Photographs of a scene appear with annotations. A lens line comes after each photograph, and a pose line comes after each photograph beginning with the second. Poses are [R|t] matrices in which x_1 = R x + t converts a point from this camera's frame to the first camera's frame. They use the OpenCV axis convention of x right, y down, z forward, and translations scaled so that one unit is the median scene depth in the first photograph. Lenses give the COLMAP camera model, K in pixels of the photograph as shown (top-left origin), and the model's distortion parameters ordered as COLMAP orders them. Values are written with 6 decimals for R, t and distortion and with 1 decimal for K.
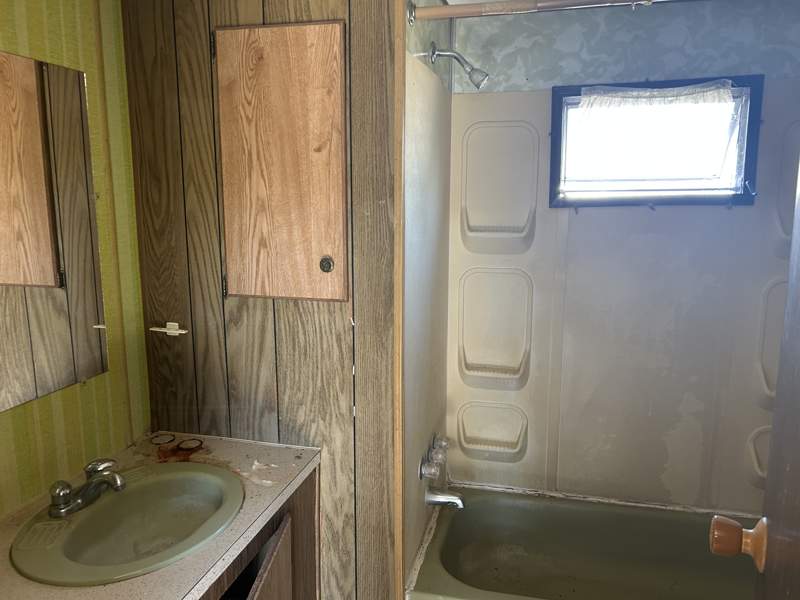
lens RADIAL K [[600.5, 0, 404.3], [0, 600.5, 299.0], [0, 0, 1]] dist [0.008522, -0.011207]
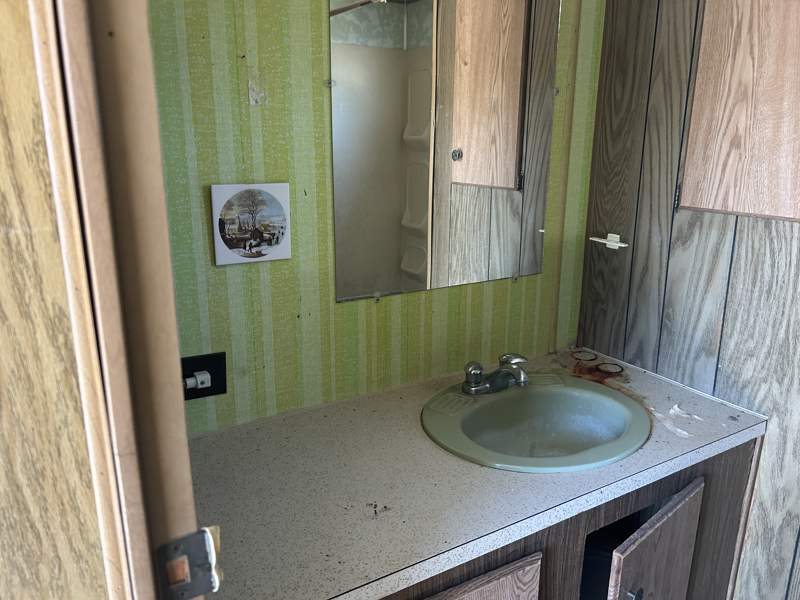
lens RADIAL K [[600.5, 0, 400.2], [0, 600.5, 294.1], [0, 0, 1]] dist [0.008522, -0.011207]
pose [[0.709967, 0.180367, -0.680745, 0.023676], [-0.123048, 0.983547, 0.132265, 0.049509], [0.693401, -0.010139, 0.720480, 0.119002]]
